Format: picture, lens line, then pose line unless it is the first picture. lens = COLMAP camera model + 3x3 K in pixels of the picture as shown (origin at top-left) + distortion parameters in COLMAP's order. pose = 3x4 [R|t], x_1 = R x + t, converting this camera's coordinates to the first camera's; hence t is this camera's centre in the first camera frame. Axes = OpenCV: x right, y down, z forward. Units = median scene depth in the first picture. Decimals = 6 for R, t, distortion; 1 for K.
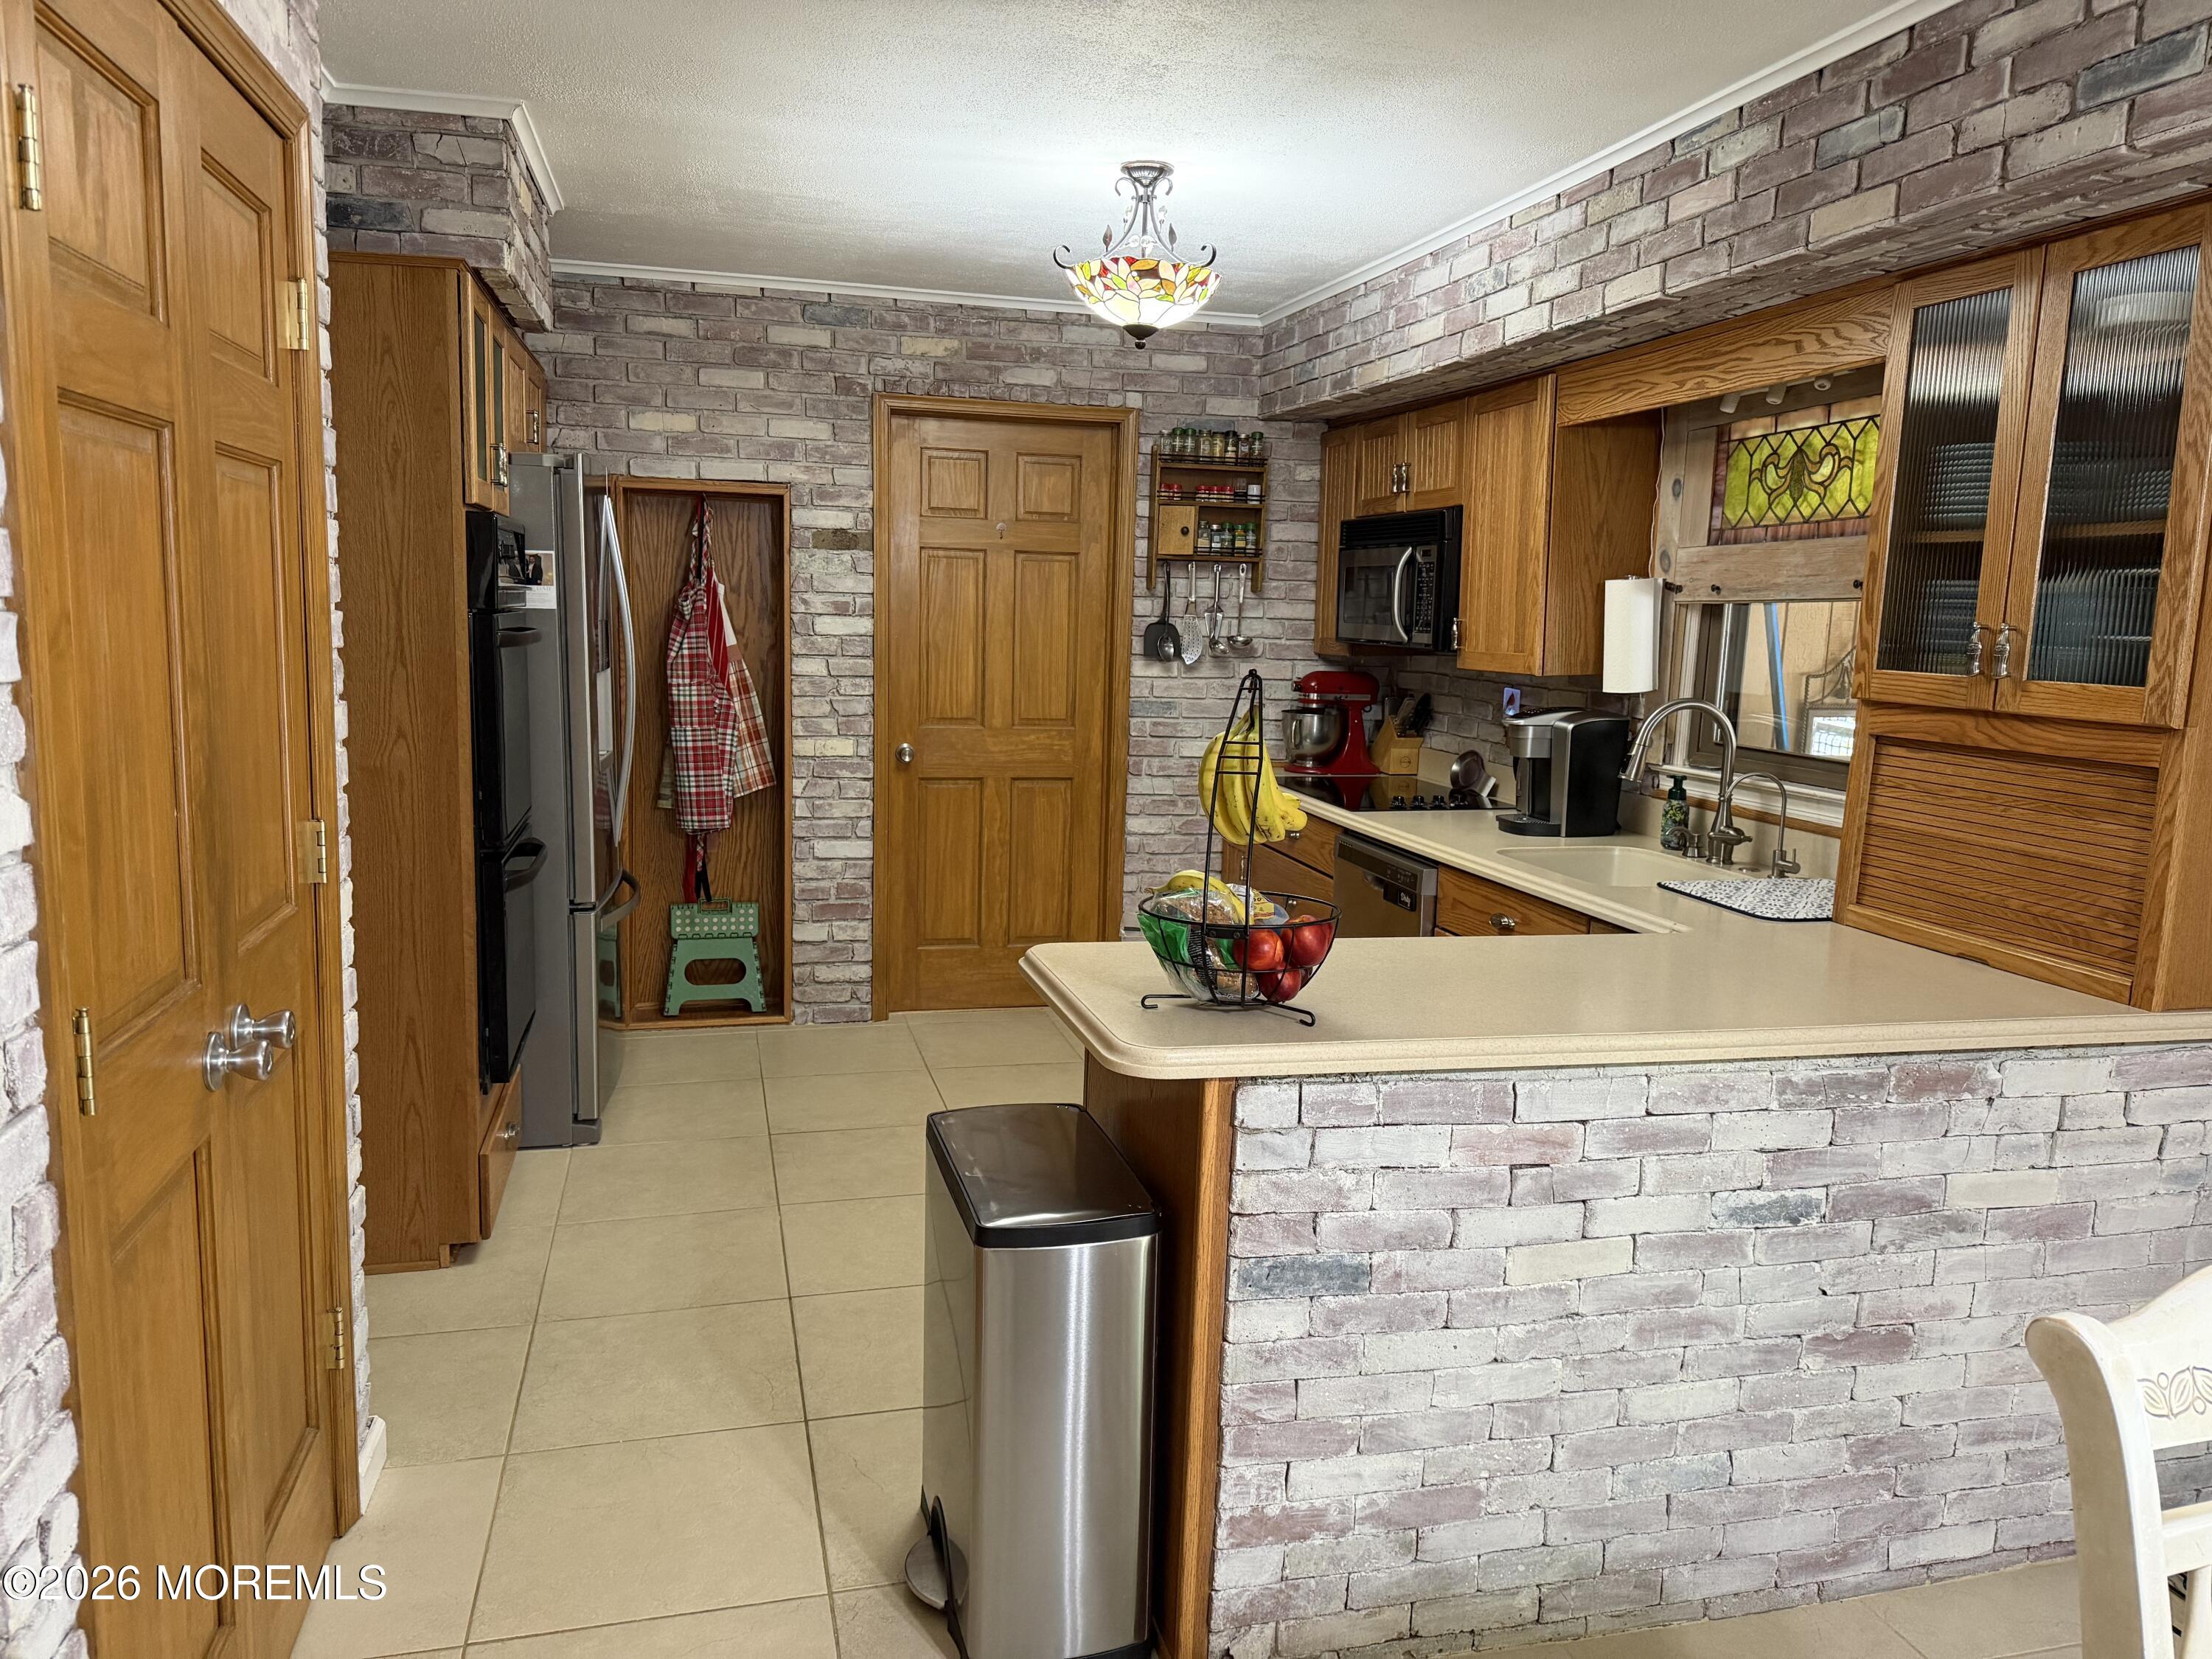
lens RADIAL K [[1535.4, 0, 1104.0], [0, 1535.4, 837.7], [0, 0, 1]] dist [0.187708, -0.370219]
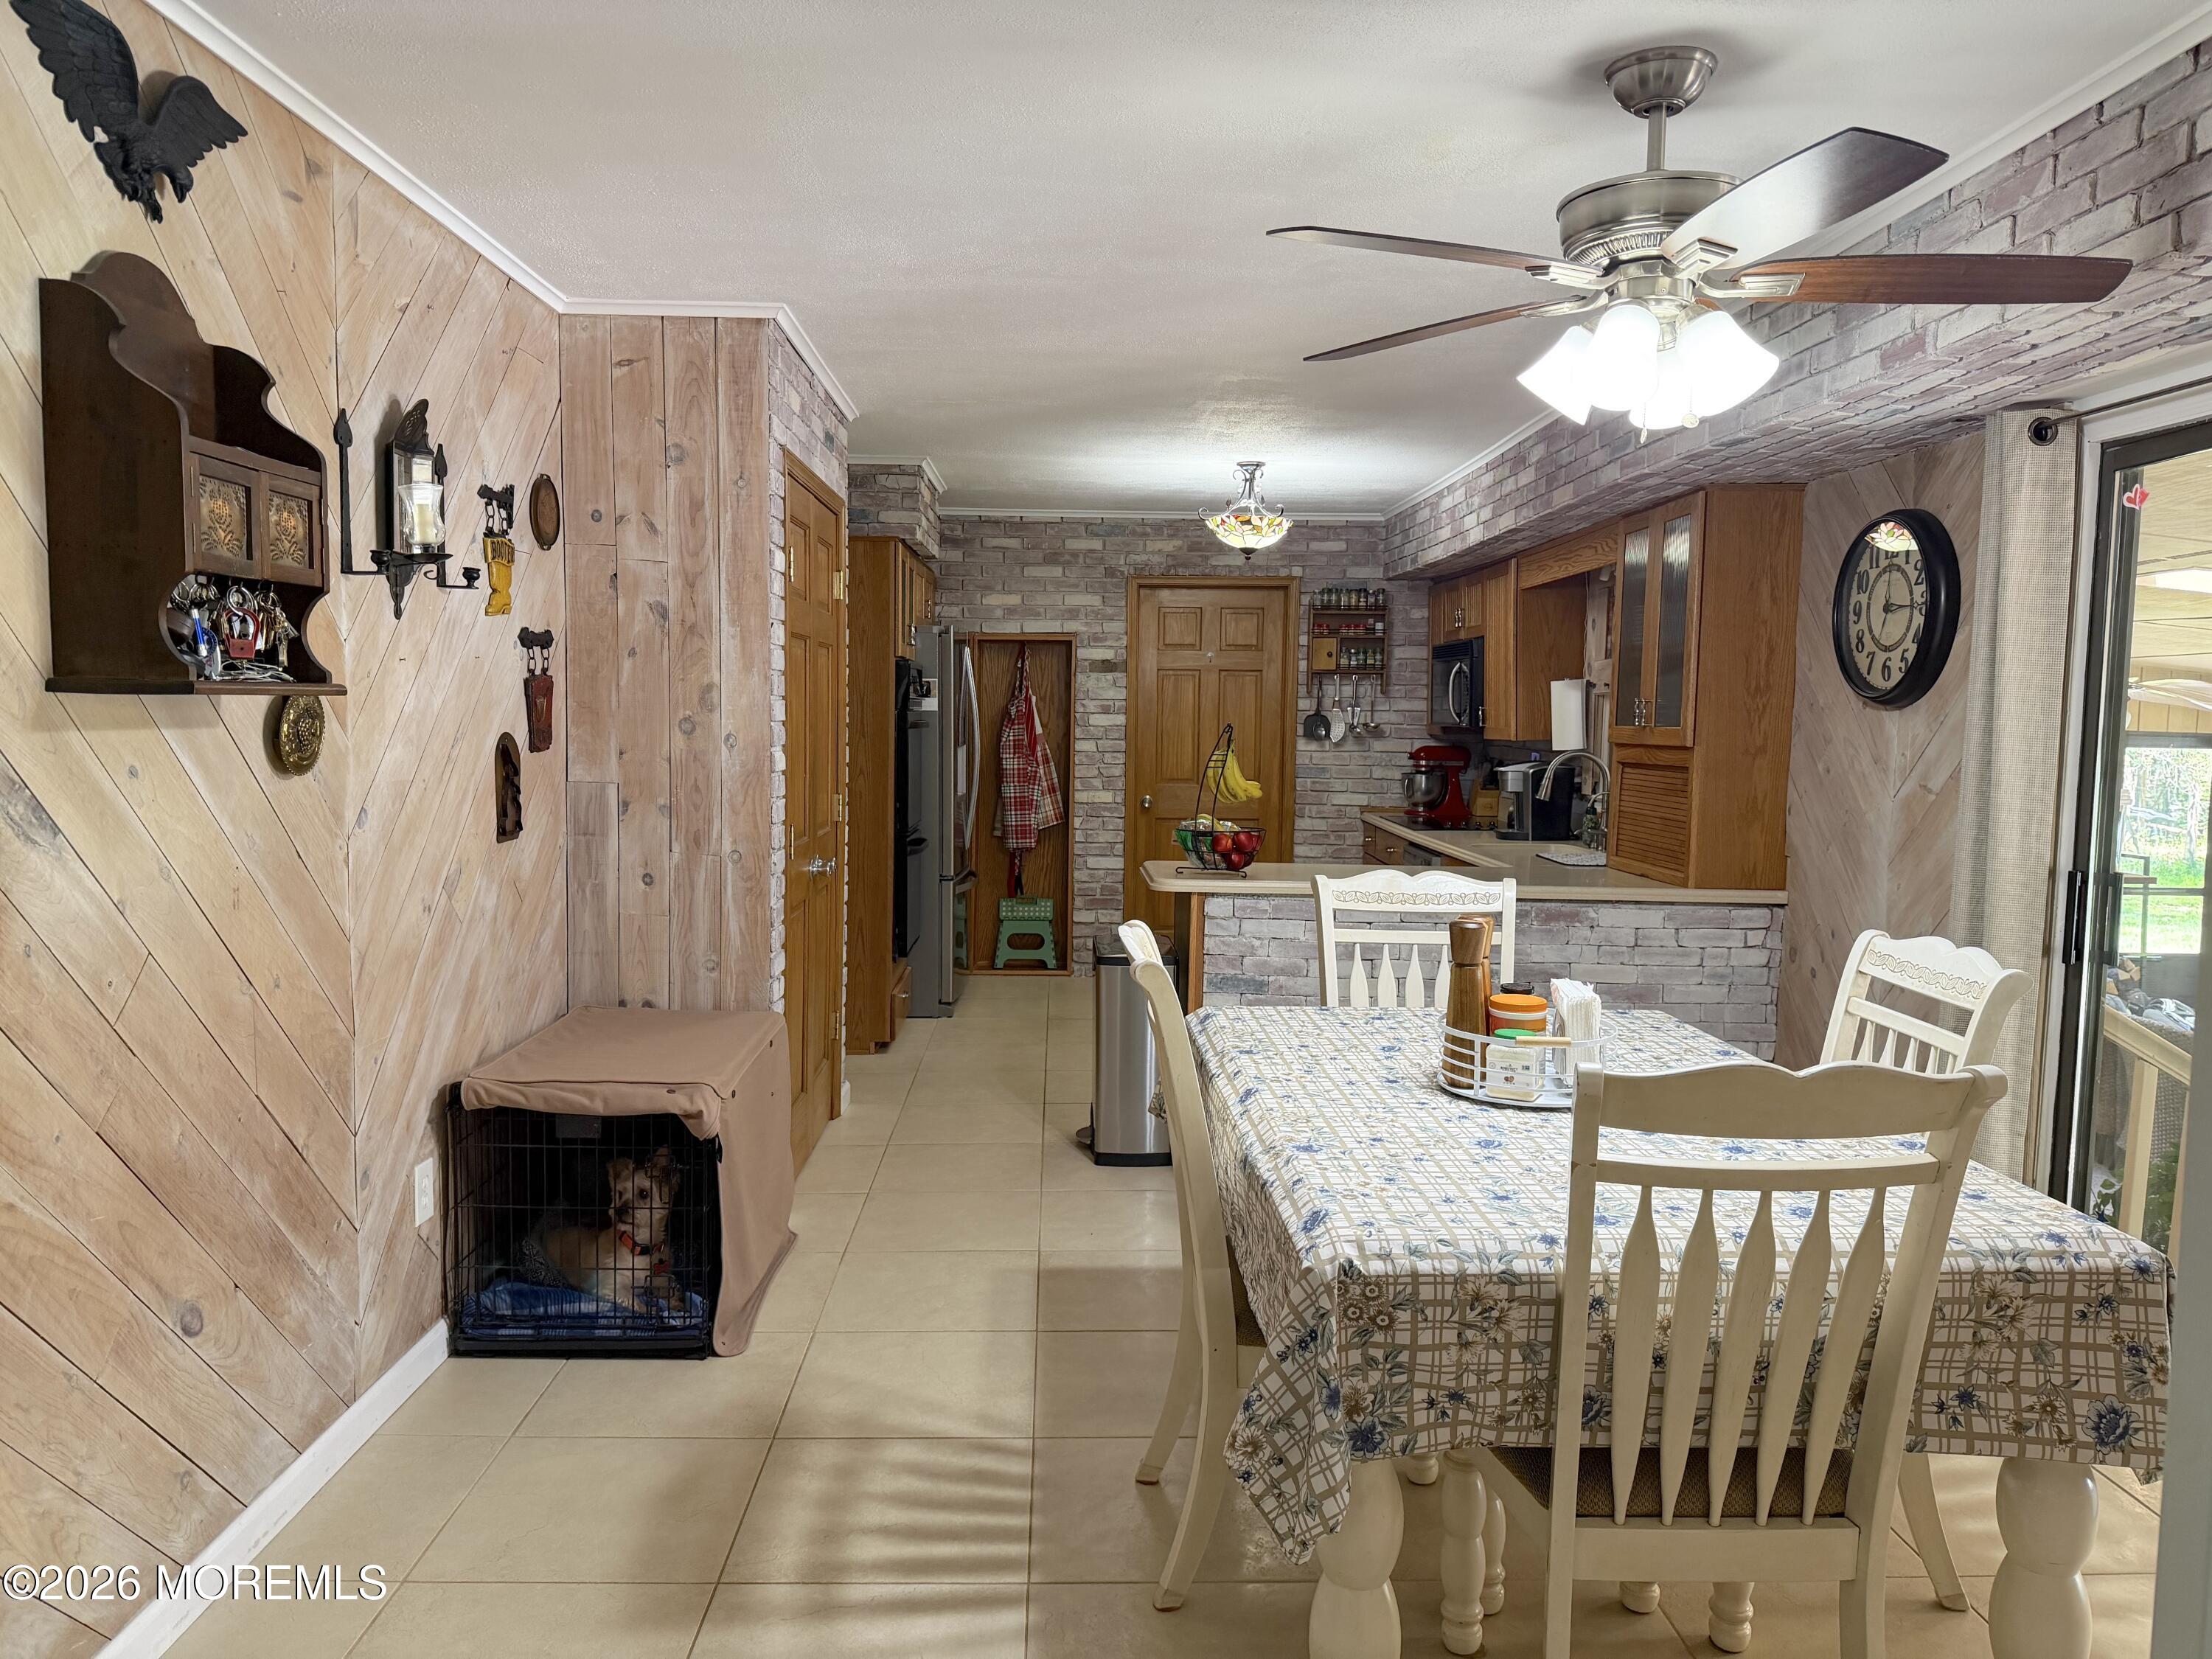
lens RADIAL K [[1537.3, 0, 1107.4], [0, 1537.3, 821.0], [0, 0, 1]] dist [0.154469, -0.232781]
pose [[0.974866, -0.000303, -0.222792, 0.190088], [-0.018261, 0.996526, -0.081261, 0.097638], [0.222043, 0.083287, 0.971473, -0.538973]]
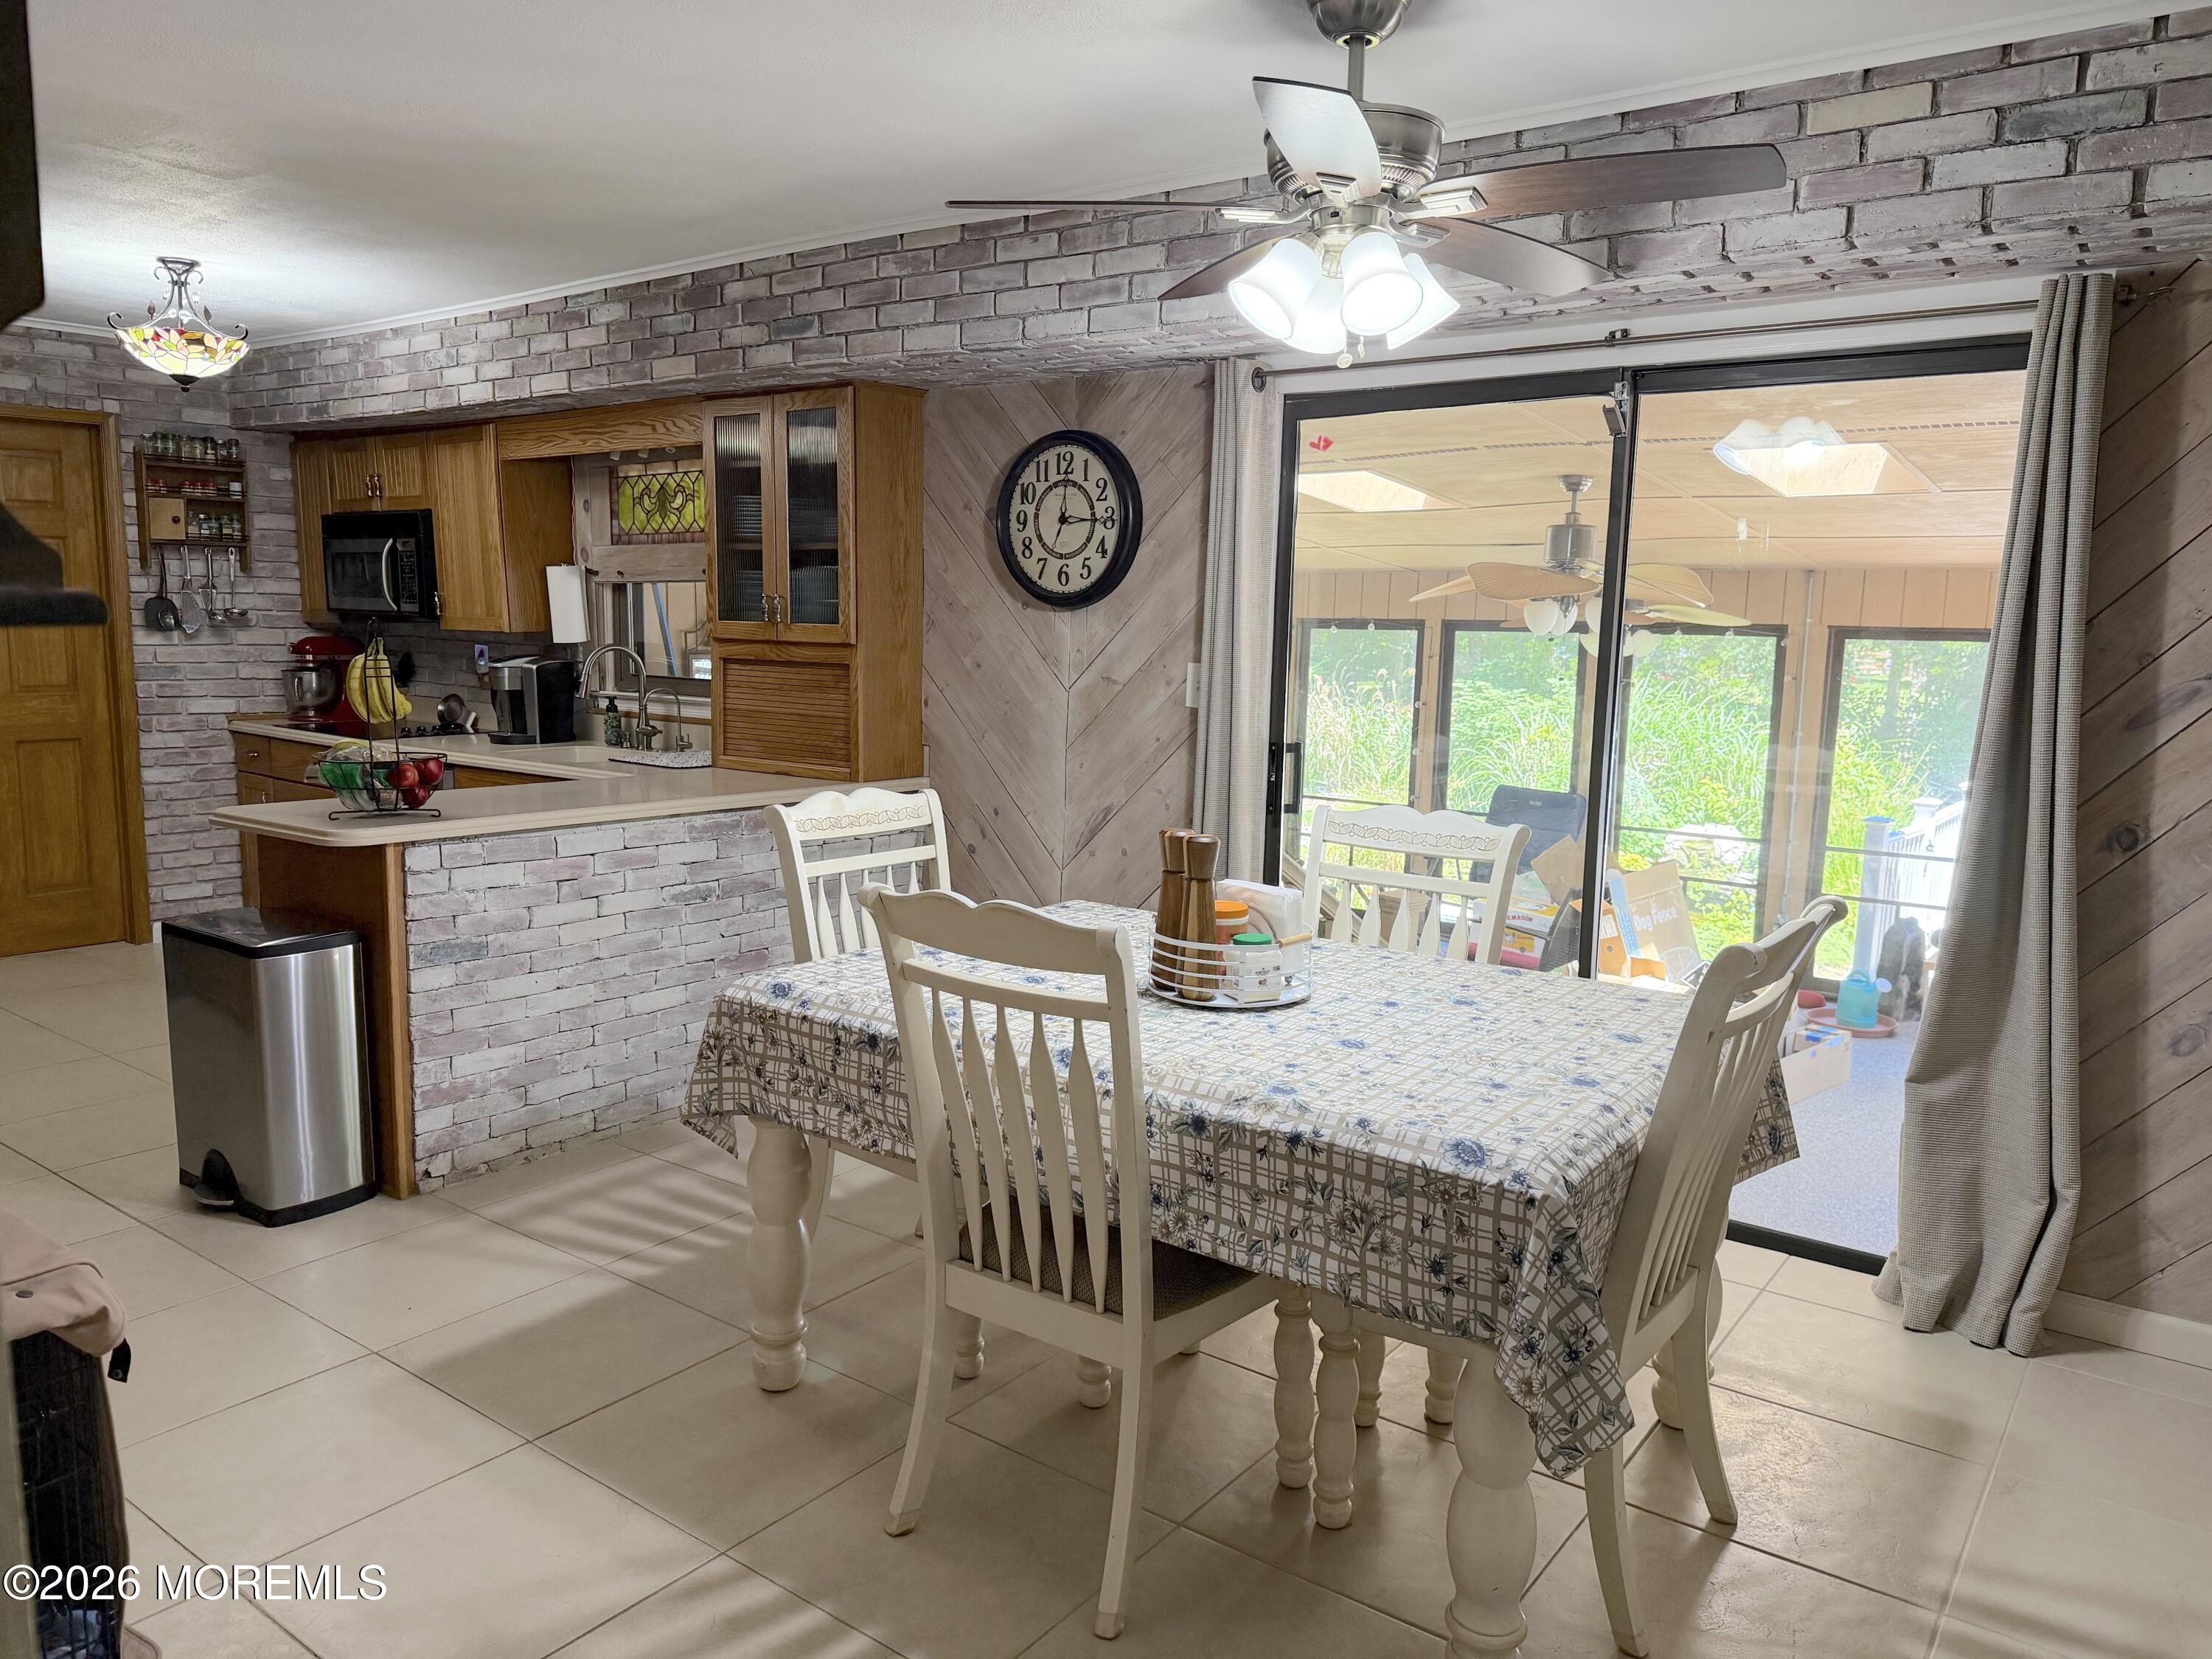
lens RADIAL K [[1535.5, 0, 1096.8], [0, 1535.5, 838.7], [0, 0, 1]] dist [0.094459, -0.145119]
pose [[0.783305, -0.103467, 0.612966, -0.161022], [0.096059, 0.994354, 0.045092, 0.059988], [-0.614171, 0.023560, 0.788821, -0.379953]]
